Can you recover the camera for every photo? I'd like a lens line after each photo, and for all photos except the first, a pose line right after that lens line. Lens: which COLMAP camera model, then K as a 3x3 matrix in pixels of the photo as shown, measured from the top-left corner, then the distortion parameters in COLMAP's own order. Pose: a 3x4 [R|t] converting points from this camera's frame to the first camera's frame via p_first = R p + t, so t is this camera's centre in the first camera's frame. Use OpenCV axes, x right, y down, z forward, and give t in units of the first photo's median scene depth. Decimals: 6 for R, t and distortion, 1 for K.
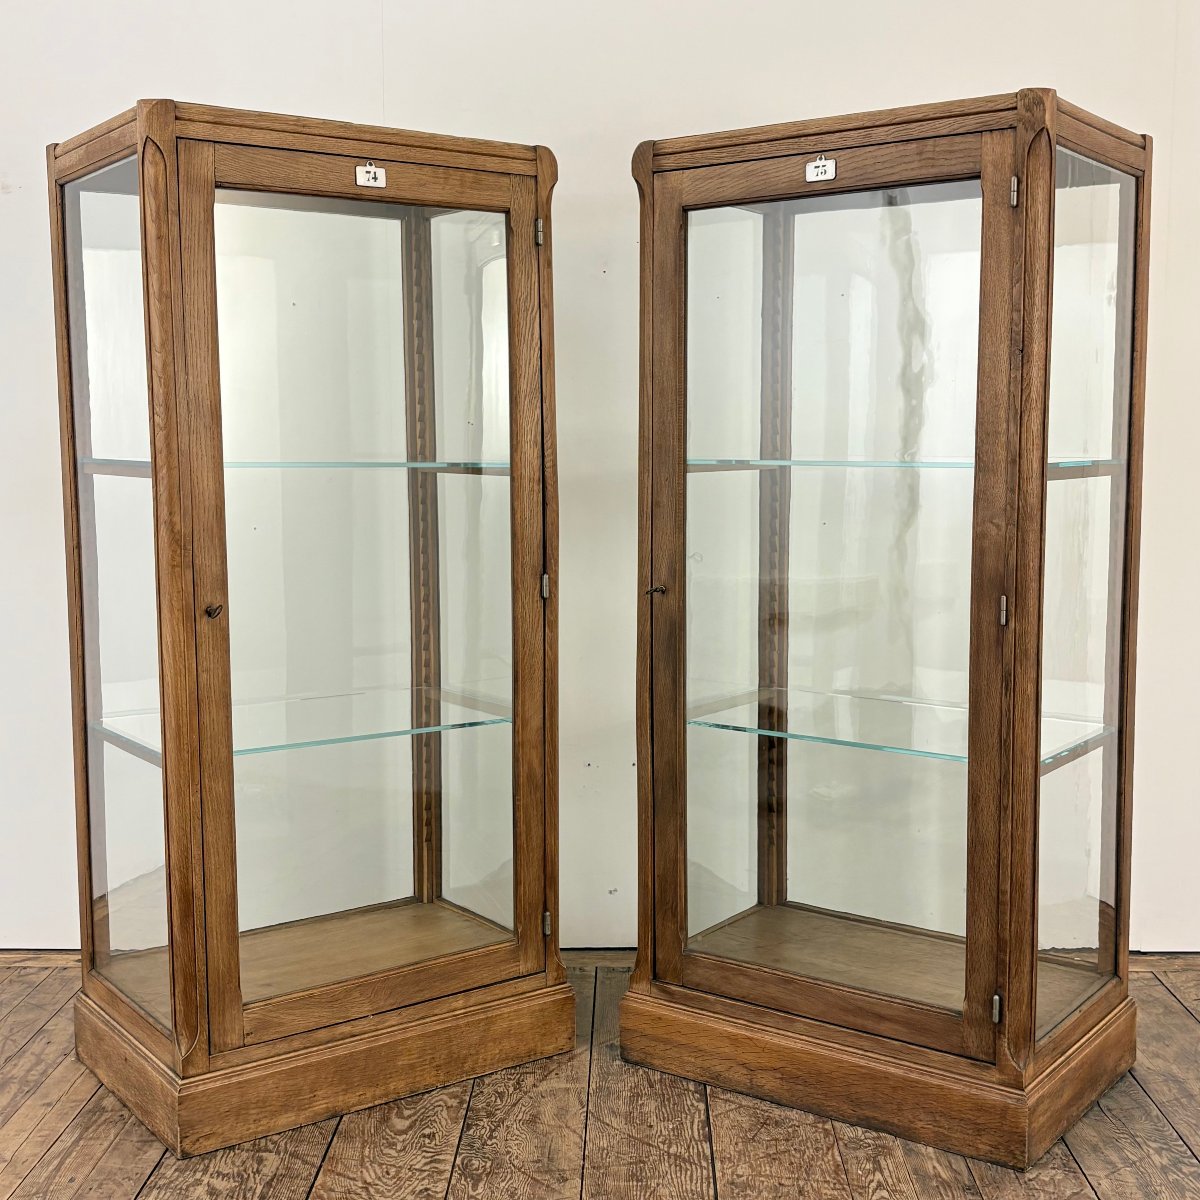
lens RADIAL K [[1599.6, 0, 596.4], [0, 1599.6, 596.1], [0, 0, 1]] dist [-0.007678, 0.000000]
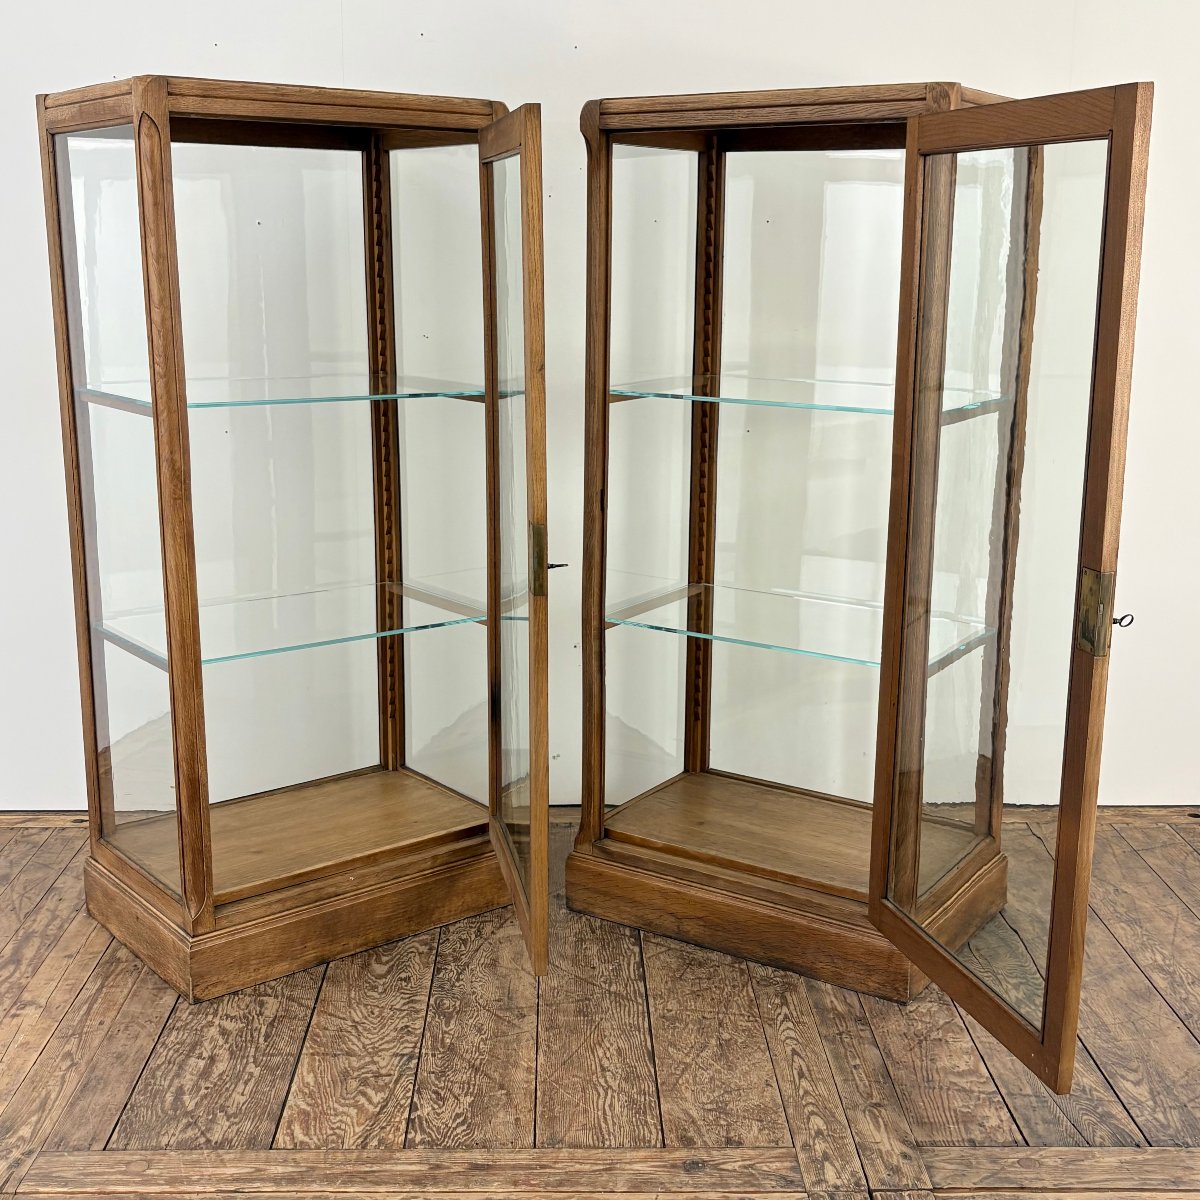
lens RADIAL K [[1599.6, 0, 606.3], [0, 1599.6, 597.8], [0, 0, 1]] dist [-0.007678, 0.000000]
pose [[0.998334, -0.001295, 0.057683, -0.024243], [-0.005873, 0.992275, 0.123920, -0.084281], [-0.057398, -0.124053, 0.990614, -0.132163]]
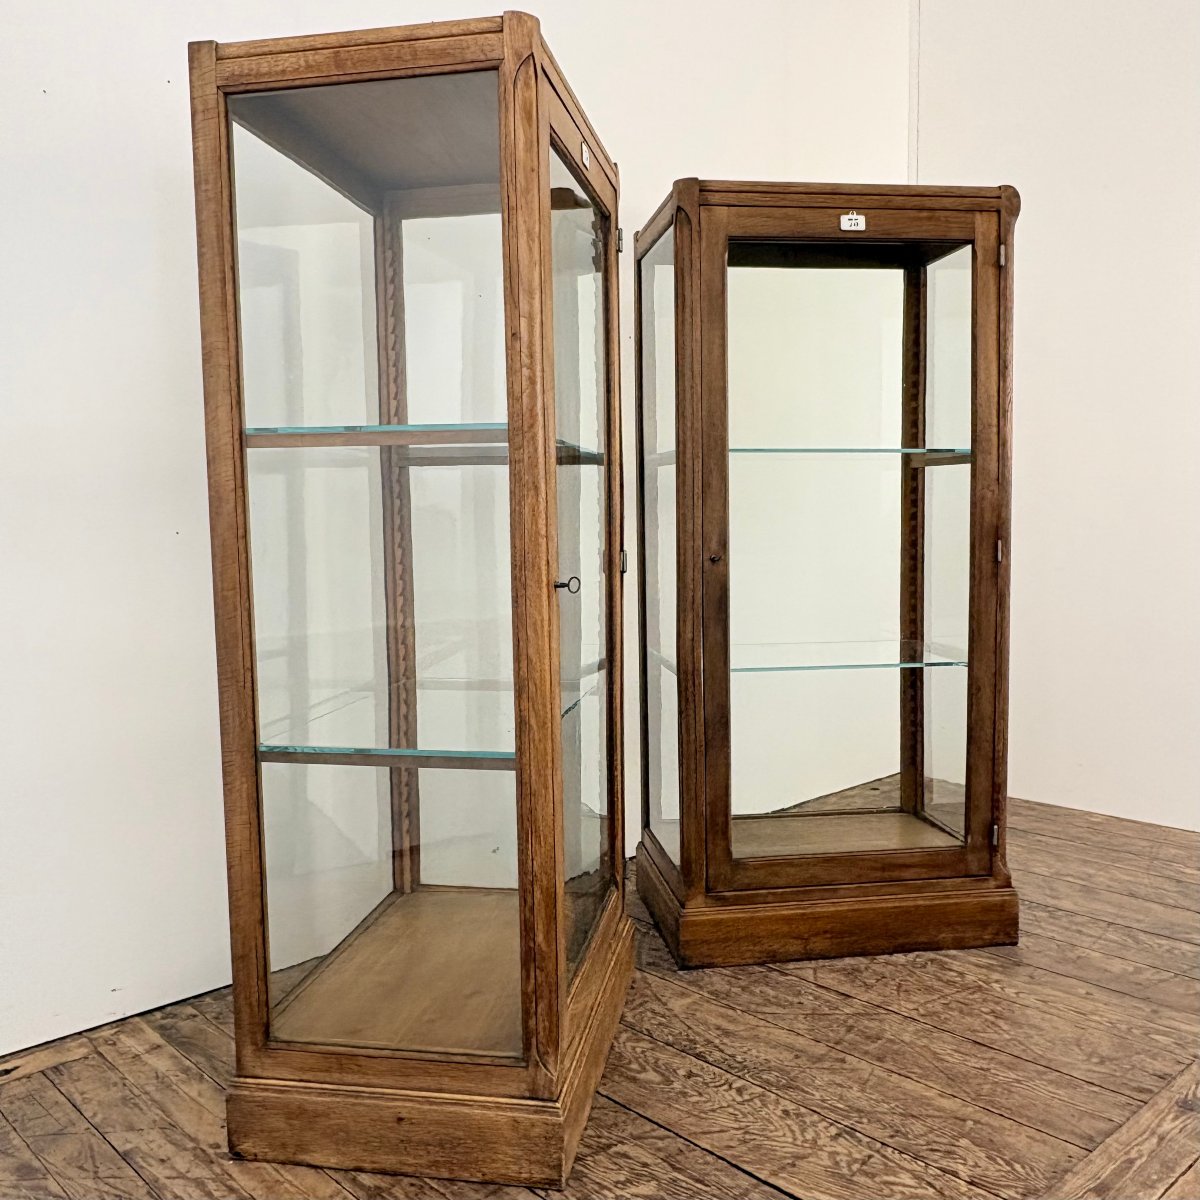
lens RADIAL K [[1143.7, 0, 597.3], [0, 1143.7, 595.7], [0, 0, 1]] dist [-0.010896, 0.000000]
pose [[0.713934, -0.061770, 0.697483, -0.640536], [0.083733, 0.996485, 0.002542, 0.014905], [-0.695189, 0.056588, 0.716597, 0.474189]]
